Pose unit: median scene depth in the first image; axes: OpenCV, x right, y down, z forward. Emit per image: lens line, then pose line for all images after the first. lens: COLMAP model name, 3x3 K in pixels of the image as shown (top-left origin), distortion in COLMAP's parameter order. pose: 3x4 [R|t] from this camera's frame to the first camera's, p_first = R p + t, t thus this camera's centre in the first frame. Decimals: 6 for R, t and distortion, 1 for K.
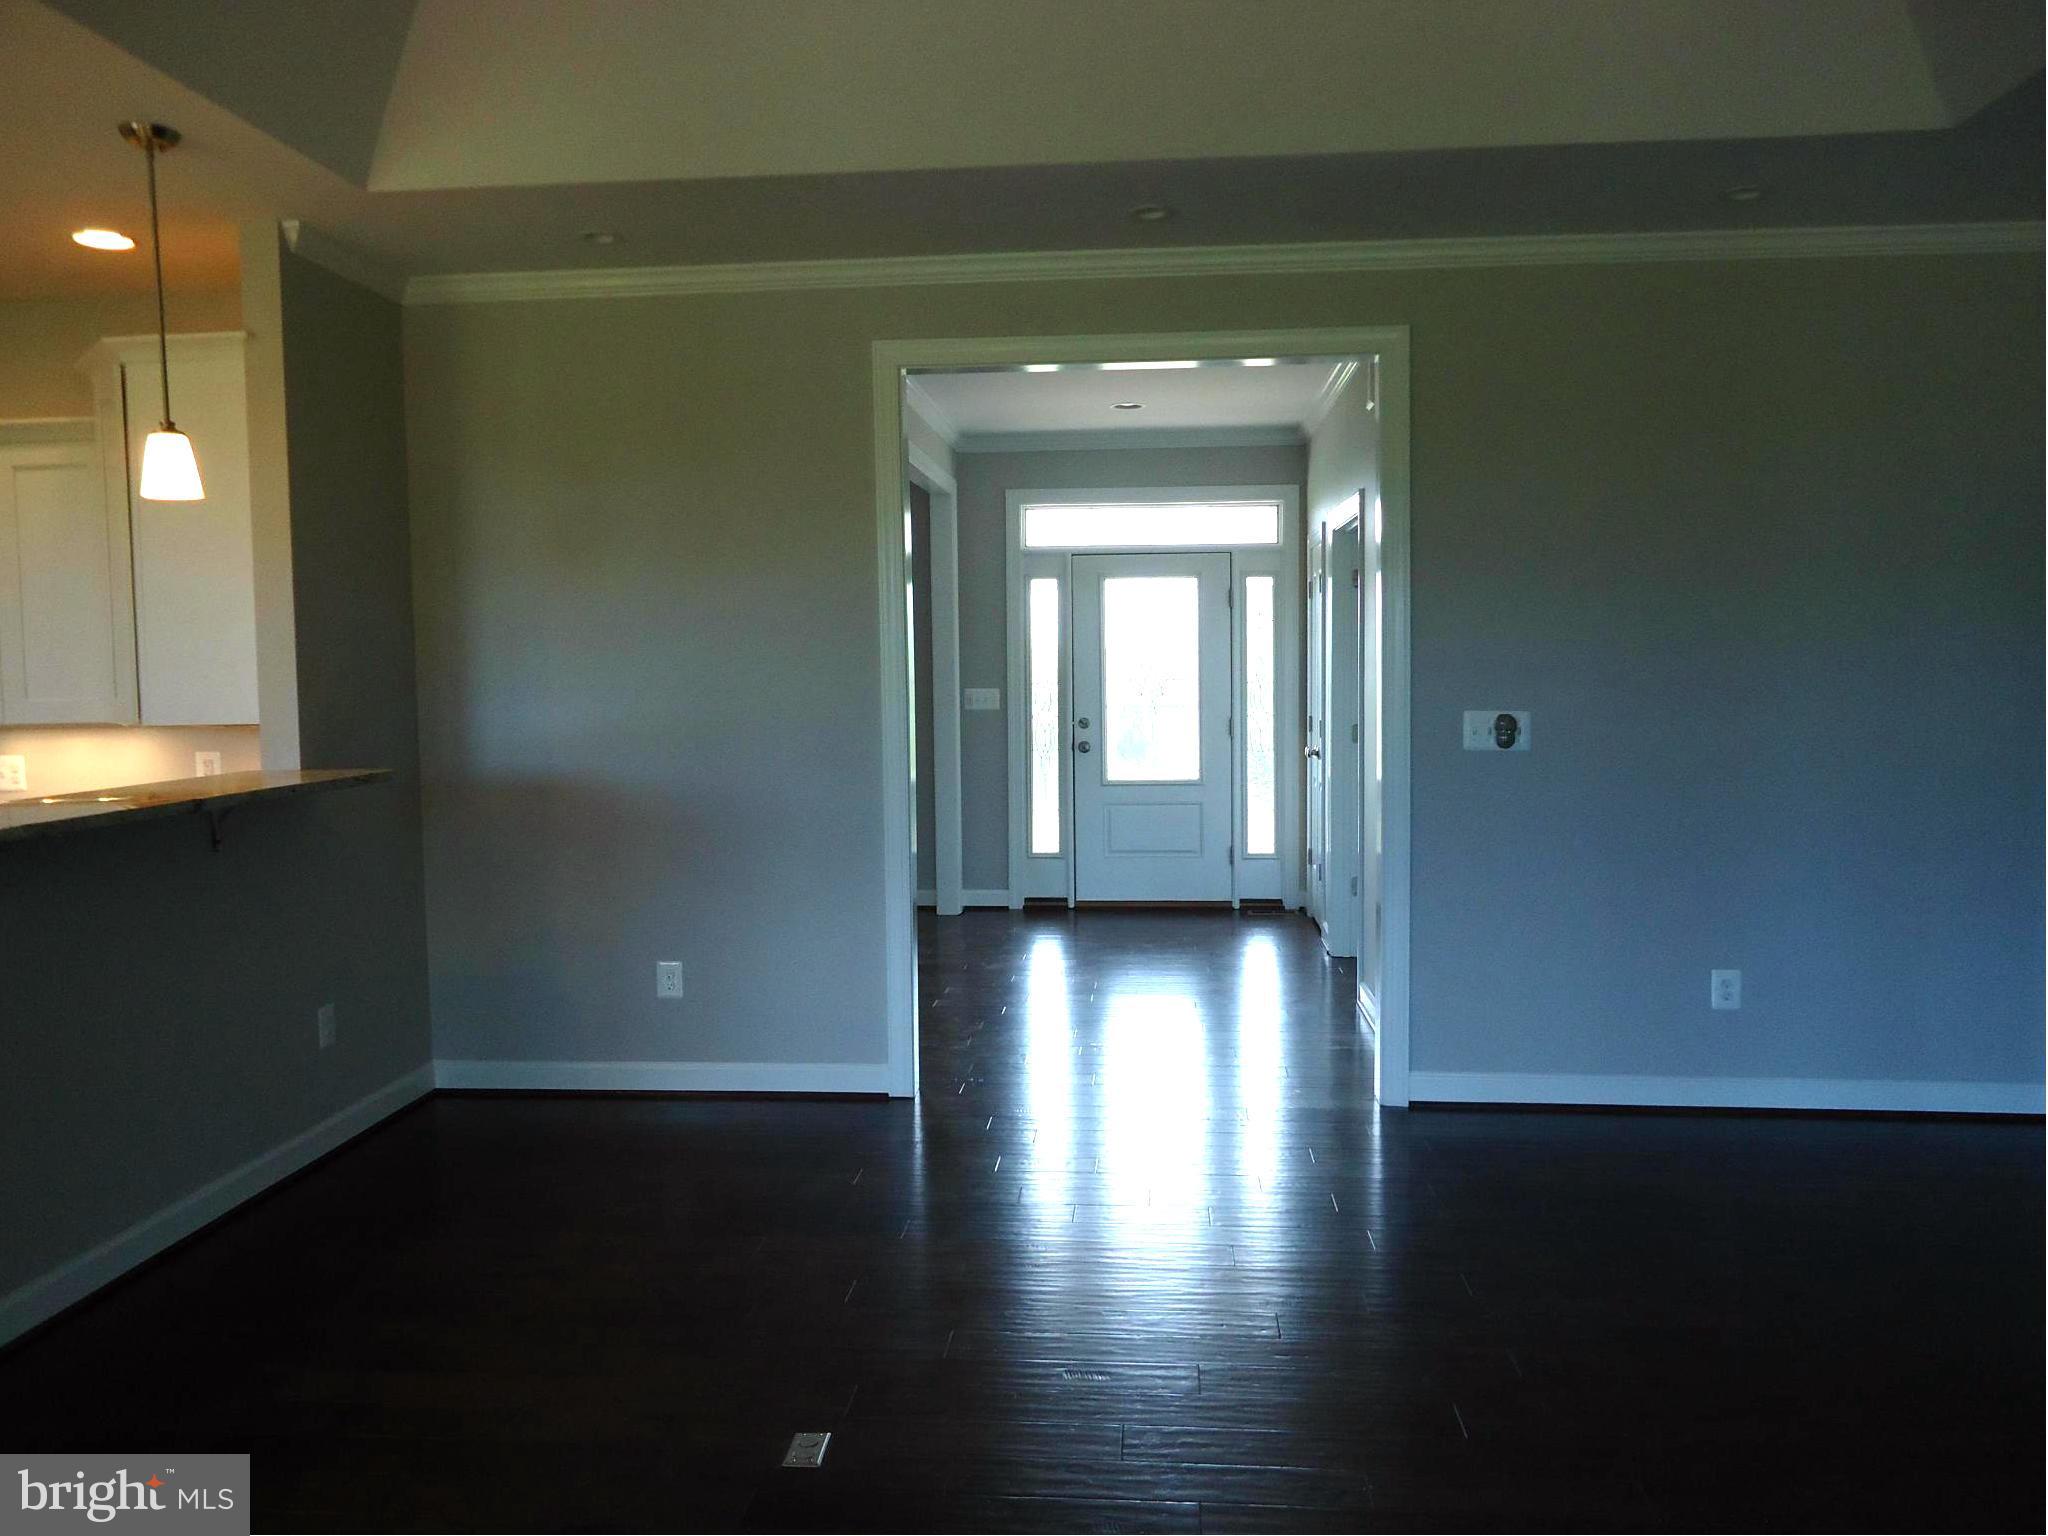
lens RADIAL K [[1513.8, 0, 1040.3], [0, 1513.8, 762.7], [0, 0, 1]] dist [-0.009681, 0.007673]
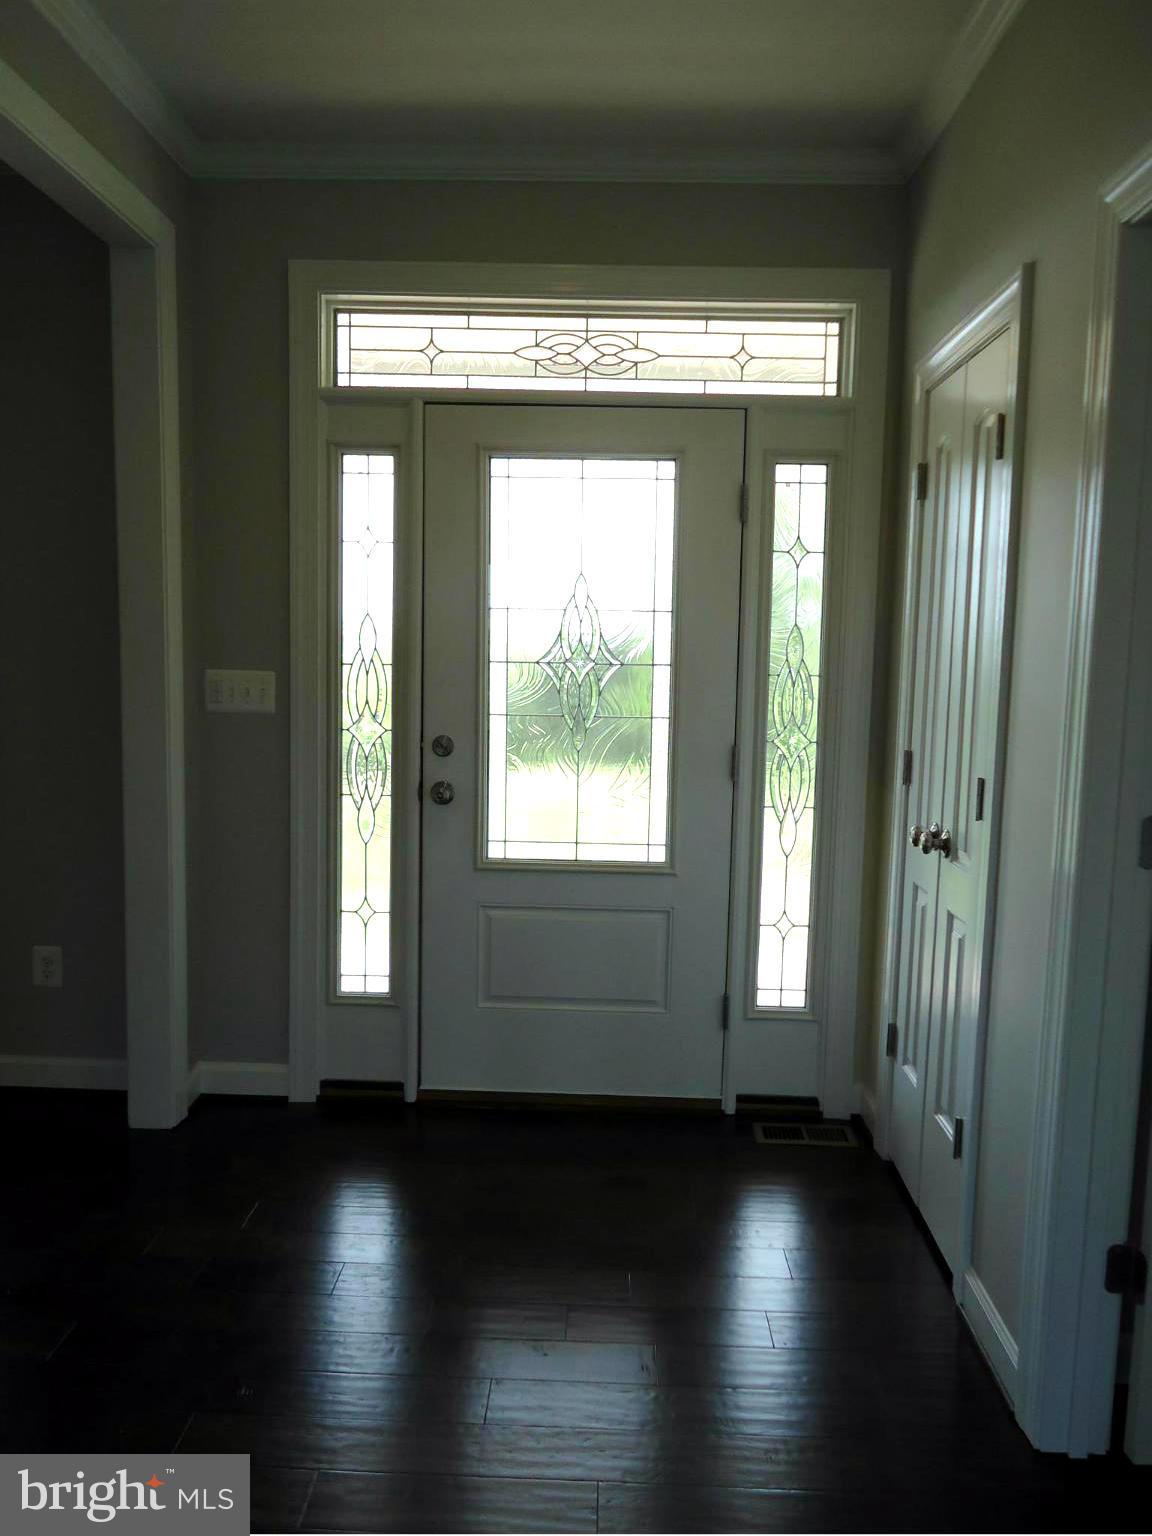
lens RADIAL K [[1135.4, 0, 566.5], [0, 1135.4, 764.3], [0, 0, 1]] dist [-0.009681, 0.007673]
pose [[0.998231, 0.027296, 0.052817, 0.050296], [-0.029903, 0.998340, 0.049214, -0.039678], [-0.051386, -0.050707, 0.997391, 0.622525]]
